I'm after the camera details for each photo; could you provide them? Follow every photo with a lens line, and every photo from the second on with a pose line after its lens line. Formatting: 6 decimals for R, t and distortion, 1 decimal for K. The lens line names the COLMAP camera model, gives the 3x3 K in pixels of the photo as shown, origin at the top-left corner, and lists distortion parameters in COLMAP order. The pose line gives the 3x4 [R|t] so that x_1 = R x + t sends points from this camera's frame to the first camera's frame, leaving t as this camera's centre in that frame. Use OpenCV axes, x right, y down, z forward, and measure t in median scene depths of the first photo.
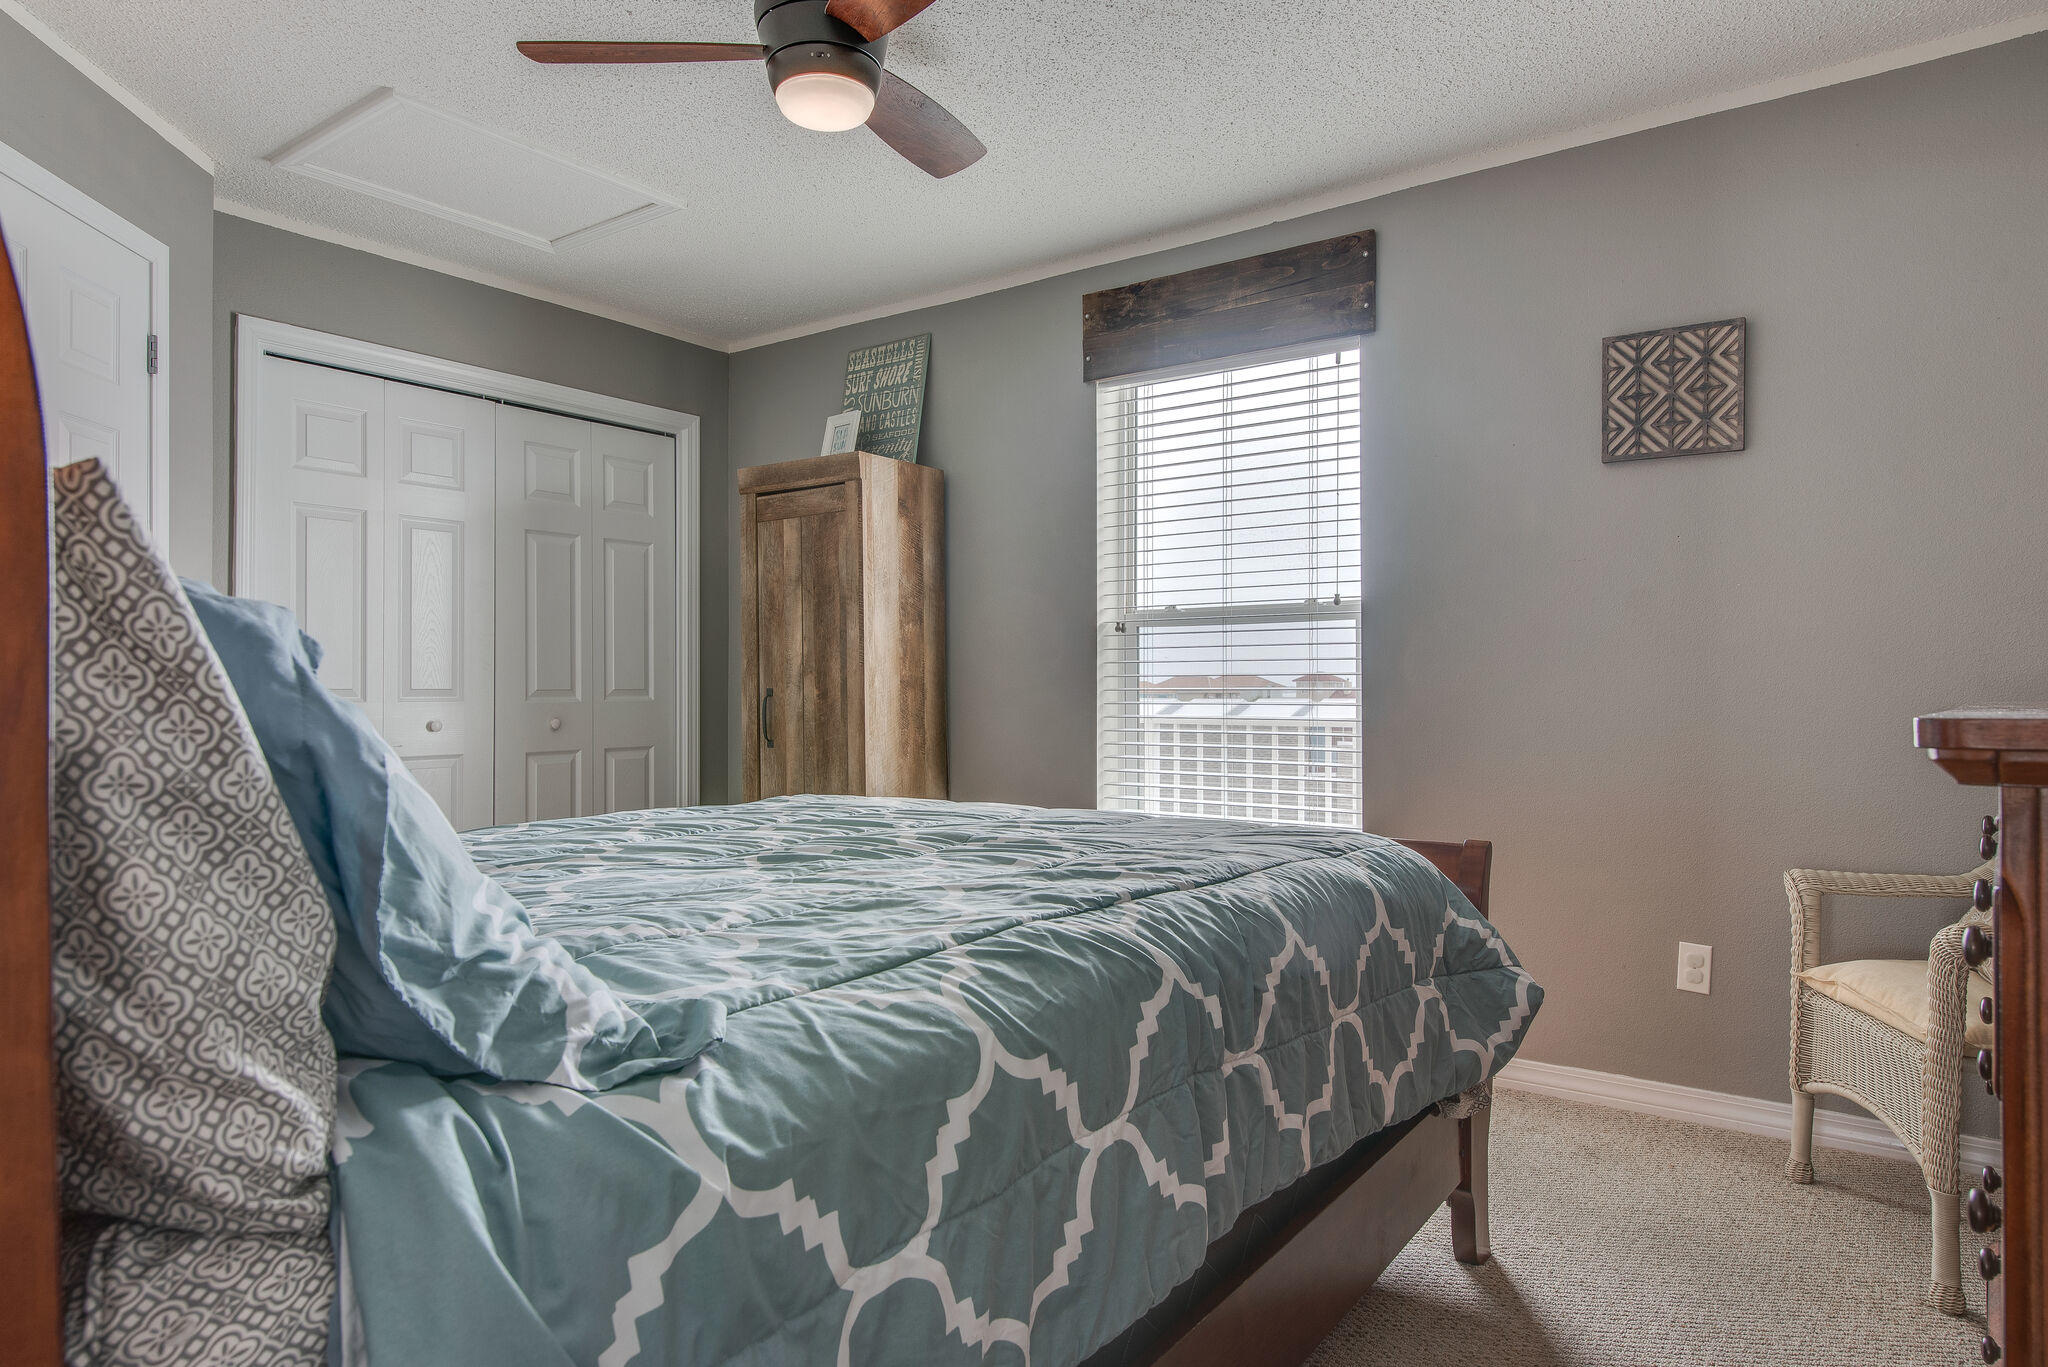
lens RADIAL K [[1199.6, 0, 1032.9], [0, 1199.6, 687.7], [0, 0, 1]] dist [0.004923, -0.006199]
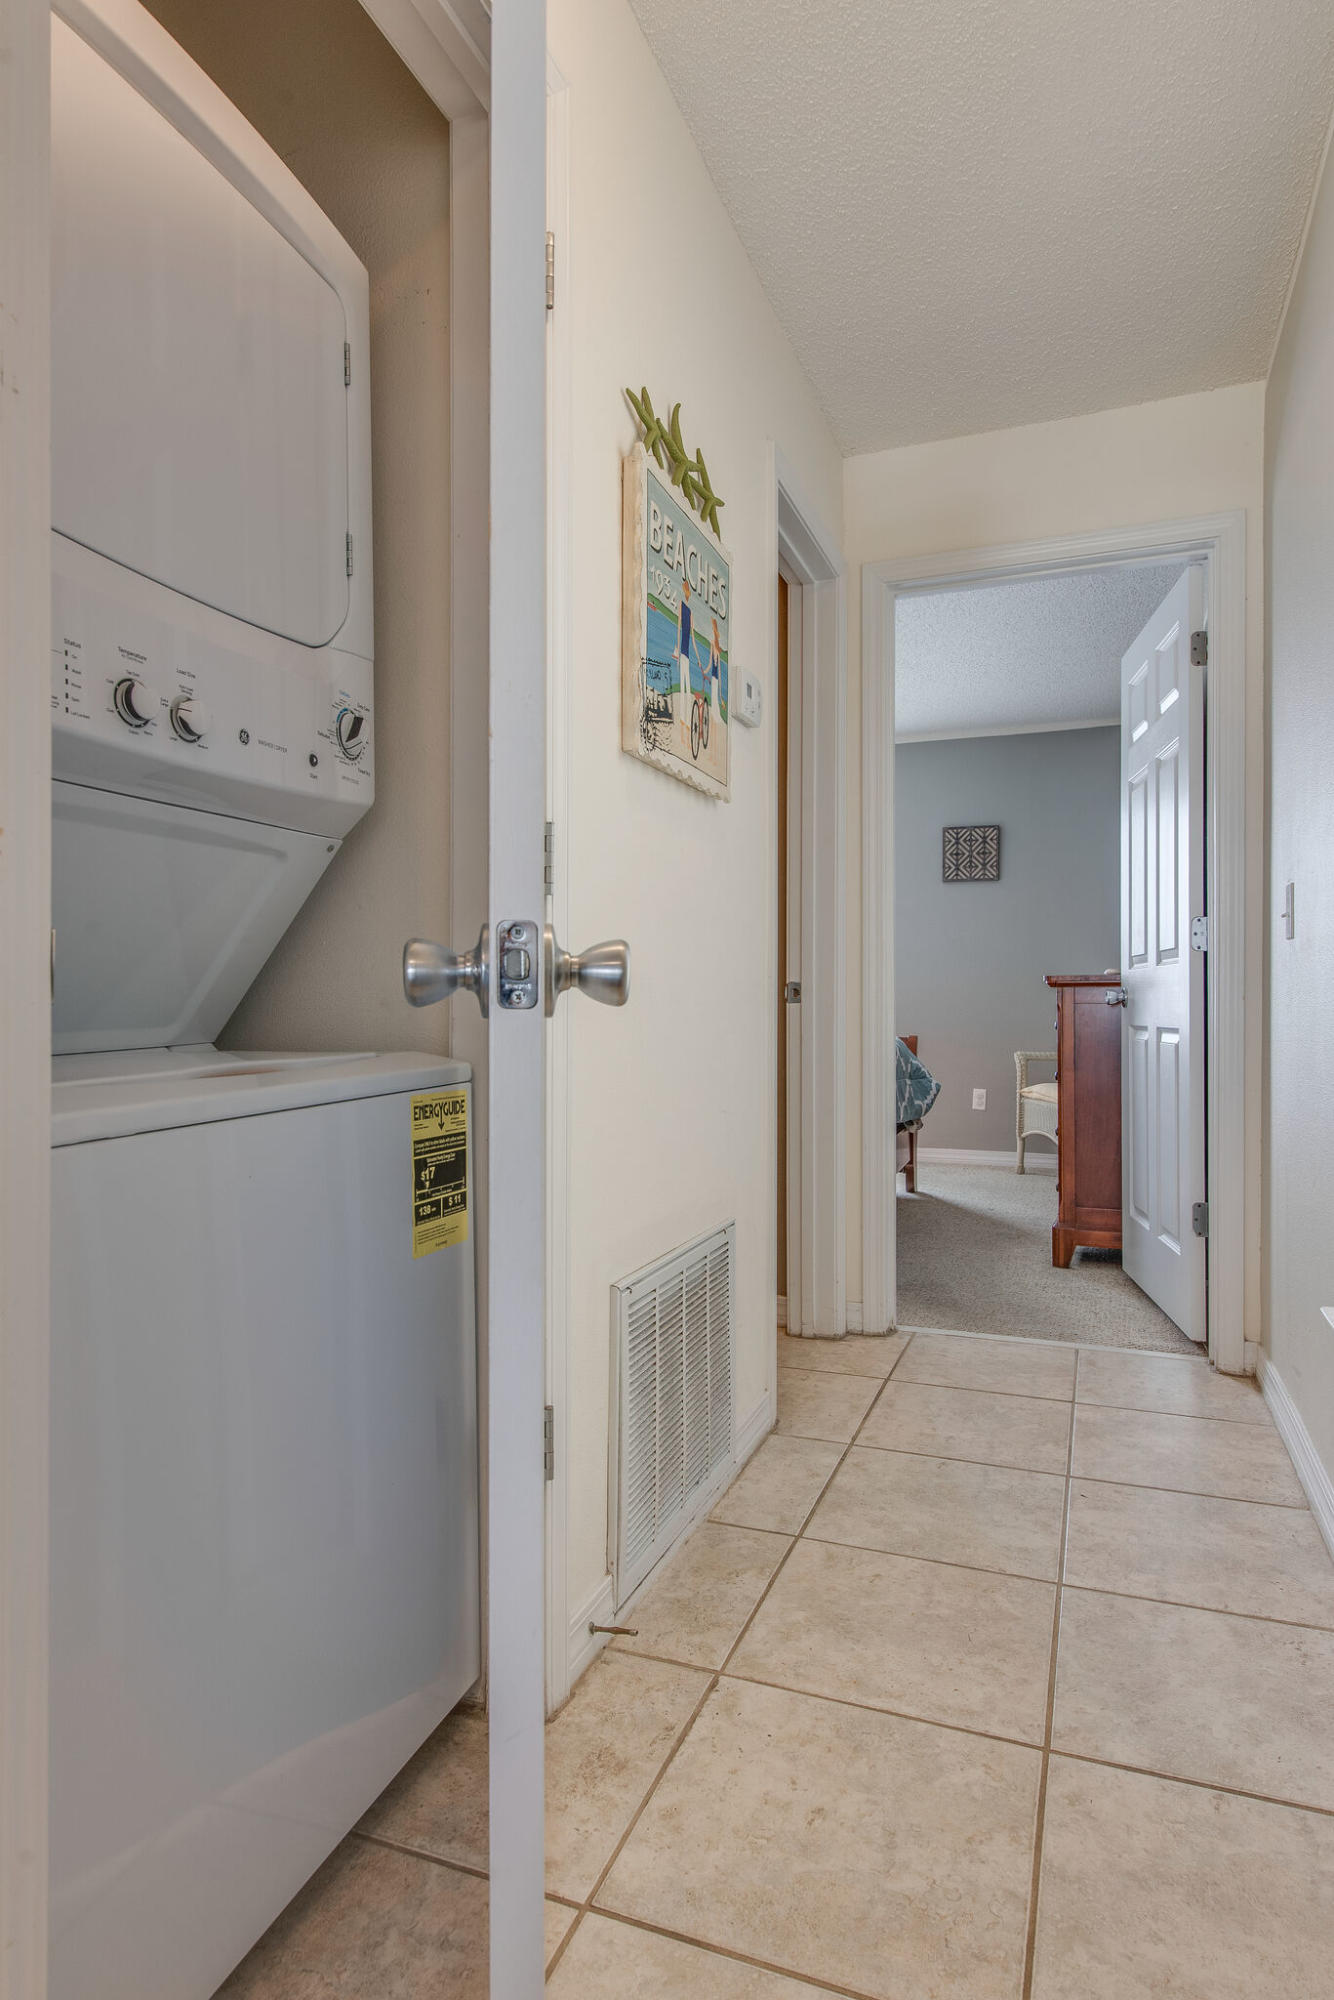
lens RADIAL K [[1112.0, 0, 665.3], [0, 1112.0, 996.2], [0, 0, 1]] dist [0.006179, -0.001503]
pose [[0.963556, 0.000741, 0.267507, -0.644173], [-0.000792, 1.000000, 0.000083, 0.032494], [-0.267507, -0.000291, 0.963556, -0.963960]]
